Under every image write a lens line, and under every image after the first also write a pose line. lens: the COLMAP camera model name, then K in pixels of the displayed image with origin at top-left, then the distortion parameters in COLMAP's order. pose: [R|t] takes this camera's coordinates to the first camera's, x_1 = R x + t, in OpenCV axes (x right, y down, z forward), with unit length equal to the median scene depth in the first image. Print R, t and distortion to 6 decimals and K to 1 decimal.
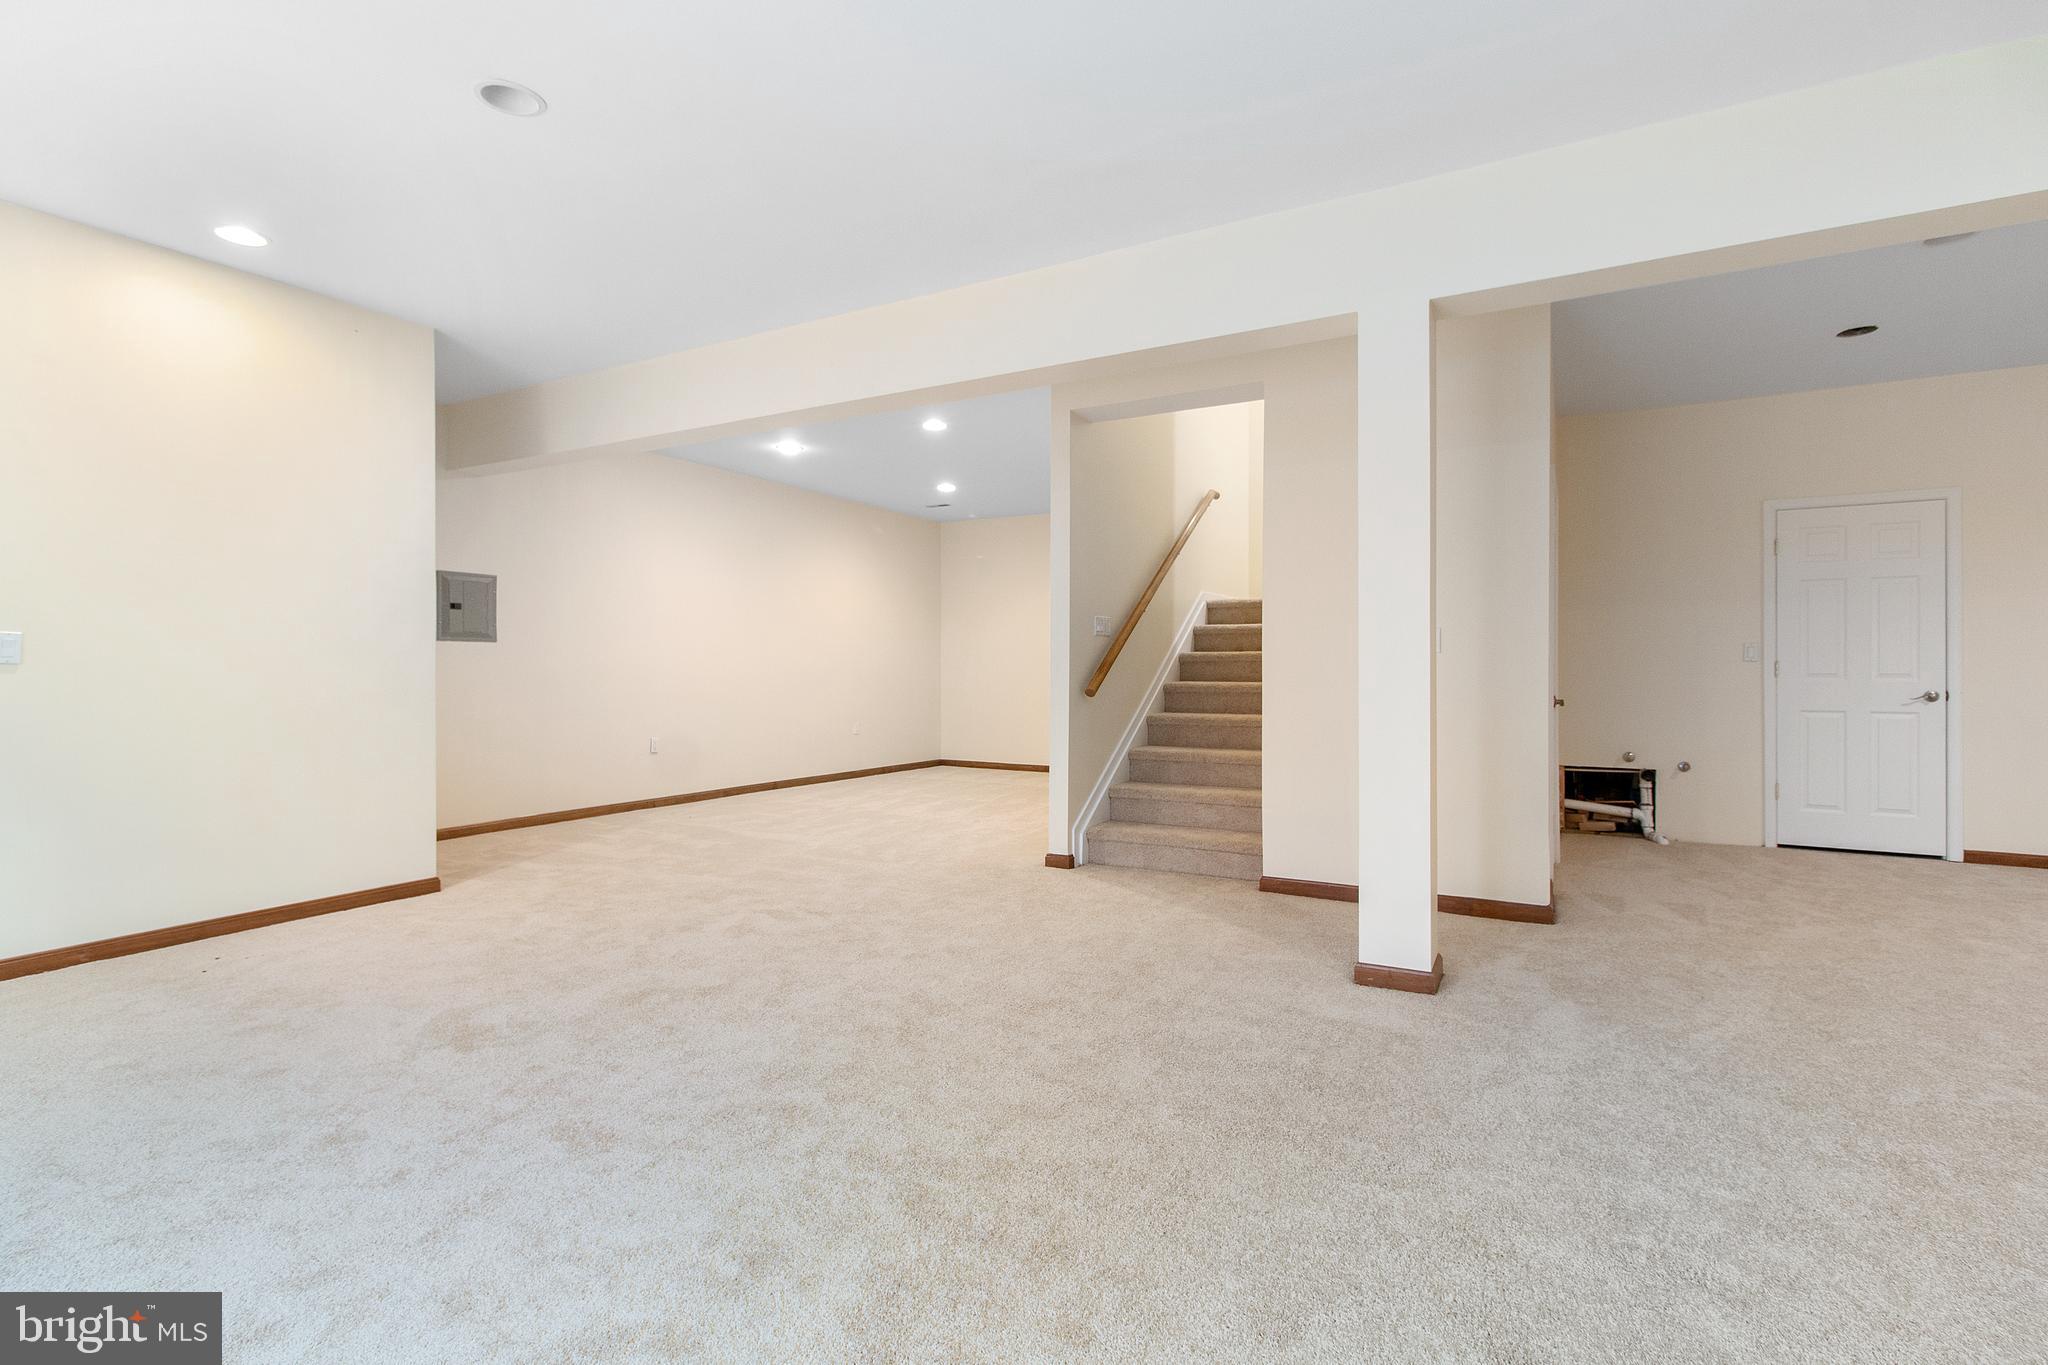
lens RADIAL K [[948.5, 0, 1027.5], [0, 948.5, 667.5], [0, 0, 1]] dist [-0.000240, -0.000007]
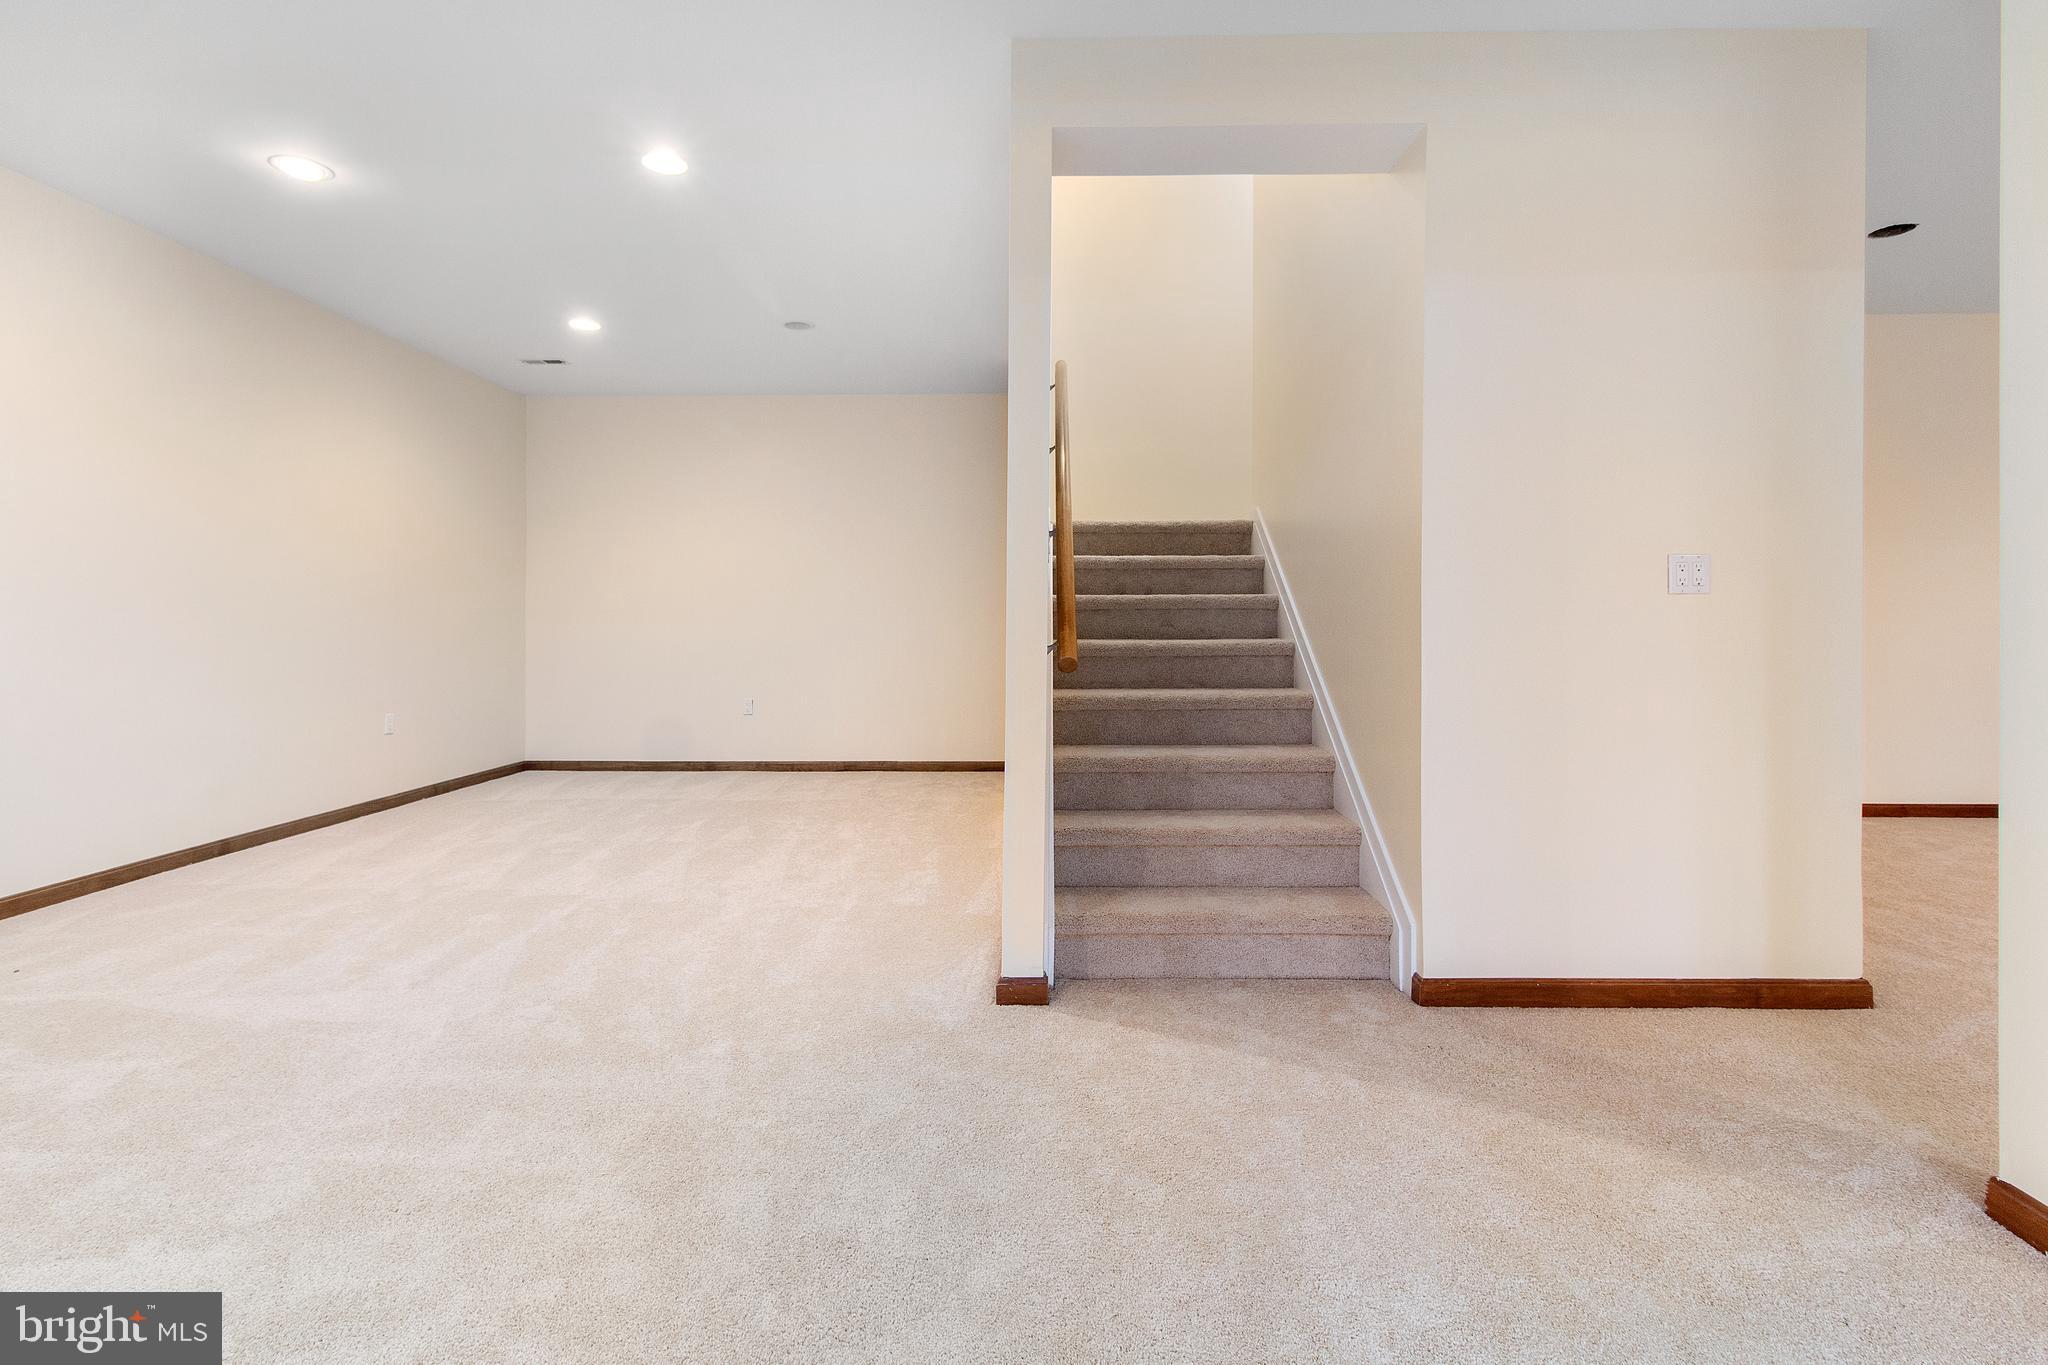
lens RADIAL K [[960.2, 0, 1019.2], [0, 960.2, 613.3], [0, 0, 1]] dist [0.001587, 0.000075]
pose [[0.880002, 0.000111, 0.474969, -0.219596], [0.003055, 0.999978, -0.005892, 0.000498], [-0.474959, 0.006636, 0.879983, 0.539604]]
